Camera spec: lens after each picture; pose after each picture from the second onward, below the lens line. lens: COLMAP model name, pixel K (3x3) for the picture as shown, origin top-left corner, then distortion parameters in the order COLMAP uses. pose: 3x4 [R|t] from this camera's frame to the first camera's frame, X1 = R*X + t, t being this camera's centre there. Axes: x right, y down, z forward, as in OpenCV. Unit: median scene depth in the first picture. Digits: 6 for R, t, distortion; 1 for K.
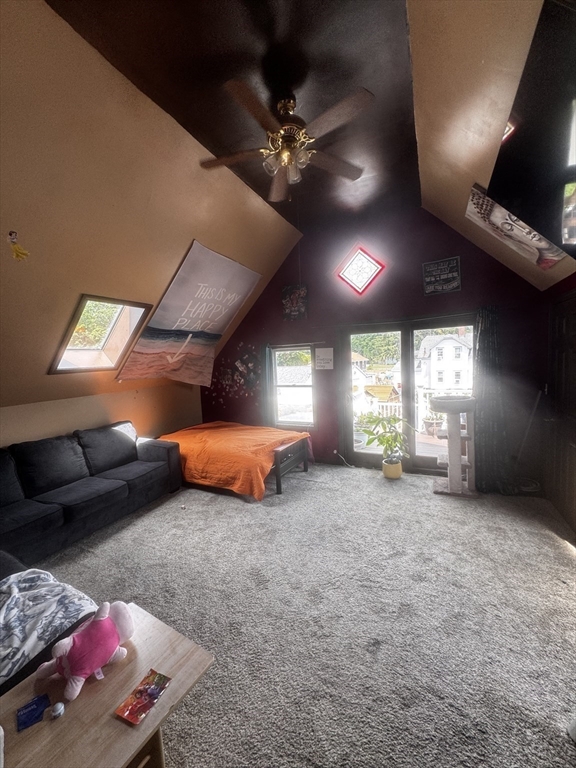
lens RADIAL K [[305.9, 0, 287.7], [0, 305.9, 384.2], [0, 0, 1]] dist [-0.002553, 0.000432]
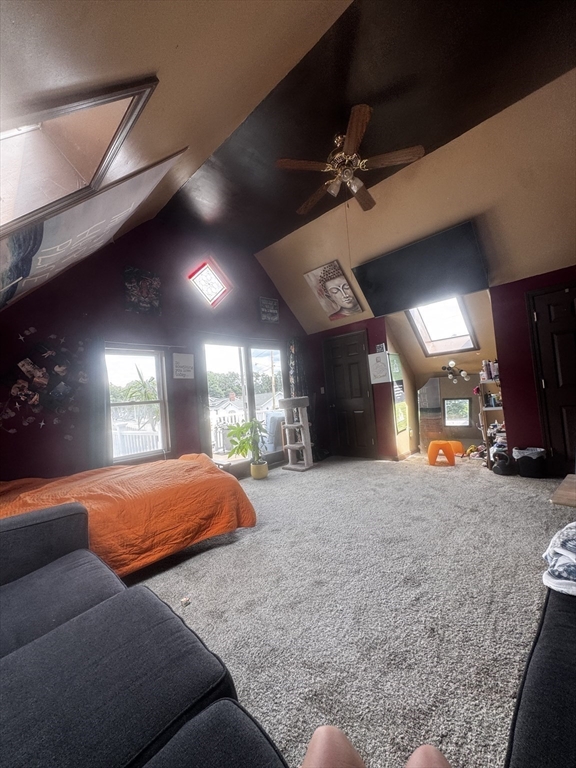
lens RADIAL K [[305.9, 0, 286.9], [0, 305.9, 385.0], [0, 0, 1]] dist [-0.002553, 0.000432]
pose [[0.309690, 0.060356, 0.948920, -0.734942], [0.148446, 0.982677, -0.110950, 0.129650], [-0.939178, 0.175224, 0.295365, 0.601512]]
